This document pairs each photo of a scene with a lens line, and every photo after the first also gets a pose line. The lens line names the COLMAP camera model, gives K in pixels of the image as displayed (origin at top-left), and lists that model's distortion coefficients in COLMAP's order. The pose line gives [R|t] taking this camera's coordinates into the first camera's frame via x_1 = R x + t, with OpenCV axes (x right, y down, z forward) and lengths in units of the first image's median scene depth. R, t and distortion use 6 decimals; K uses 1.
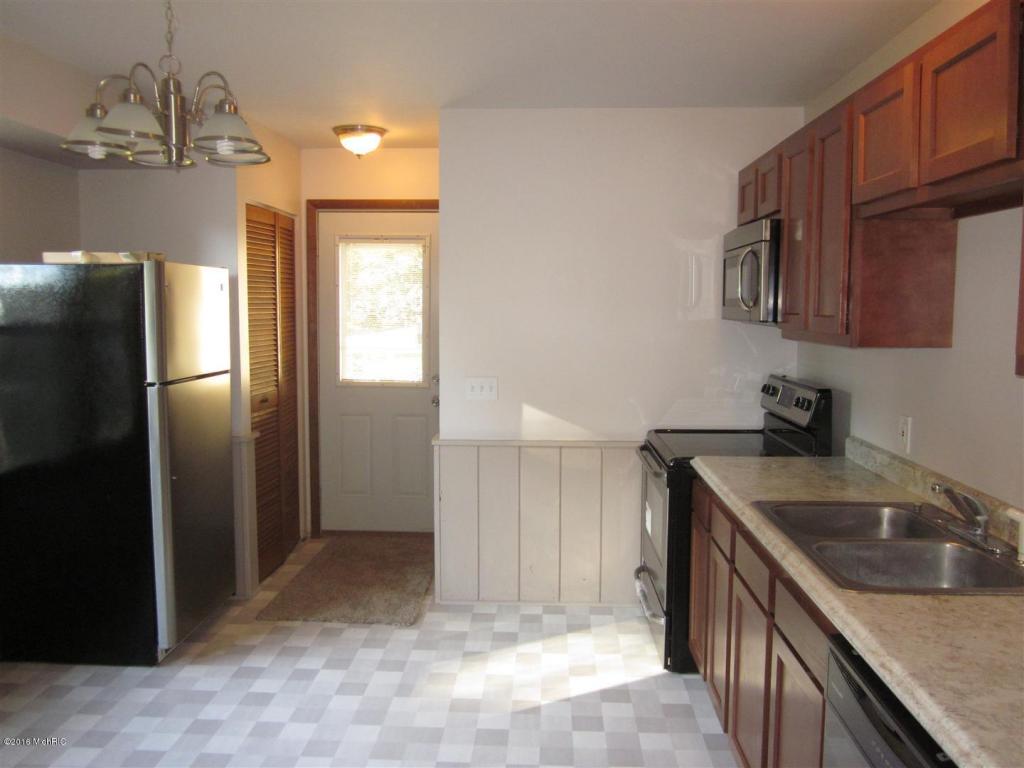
lens RADIAL K [[832.5, 0, 512.0], [0, 832.5, 384.0], [0, 0, 1]] dist [0.004574, 0.000952]
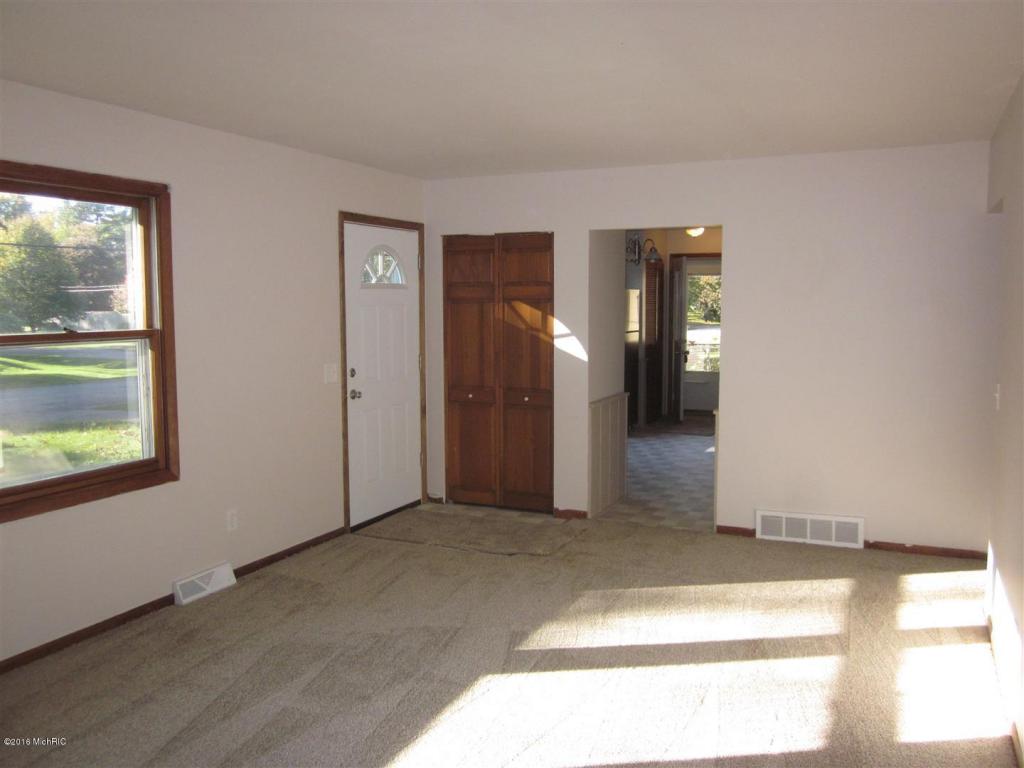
lens RADIAL K [[845.3, 0, 512.0], [0, 845.3, 384.0], [0, 0, 1]] dist [-0.002366, -0.000365]
pose [[0.917502, 0.031697, -0.396467, 0.285449], [-0.030166, 0.999494, 0.010100, 0.114775], [0.396586, 0.002693, 0.917994, -1.306035]]
